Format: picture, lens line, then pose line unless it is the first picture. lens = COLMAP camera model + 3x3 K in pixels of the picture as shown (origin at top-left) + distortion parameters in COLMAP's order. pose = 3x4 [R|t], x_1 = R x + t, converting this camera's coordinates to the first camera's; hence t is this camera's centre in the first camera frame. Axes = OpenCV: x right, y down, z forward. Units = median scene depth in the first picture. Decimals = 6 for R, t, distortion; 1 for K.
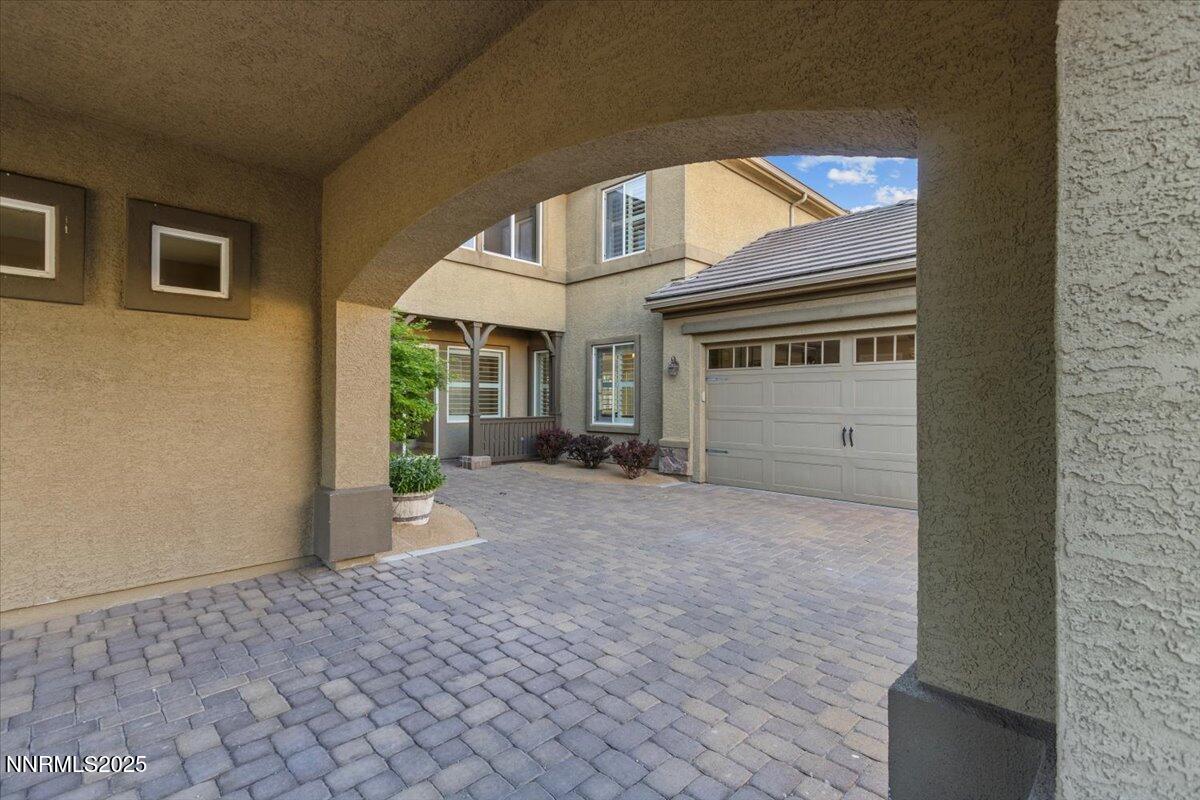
lens RADIAL K [[555.1, 0, 597.8], [0, 555.1, 400.4], [0, 0, 1]] dist [0.000997, 0.000281]
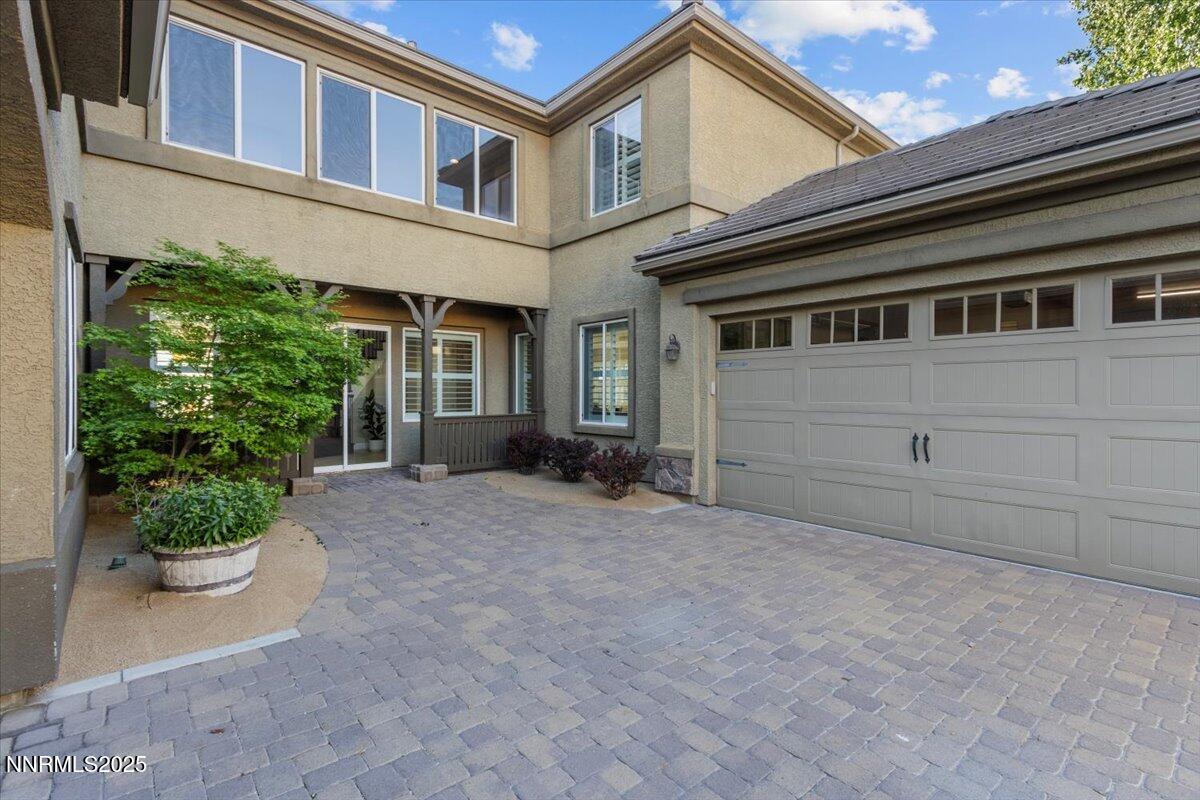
lens RADIAL K [[555.1, 0, 601.4], [0, 555.1, 398.4], [0, 0, 1]] dist [0.000997, 0.000281]
pose [[0.997212, -0.003739, -0.074524, 0.094860], [0.004627, 0.999920, 0.011738, -0.003087], [0.074474, -0.012050, 0.997150, 0.248382]]
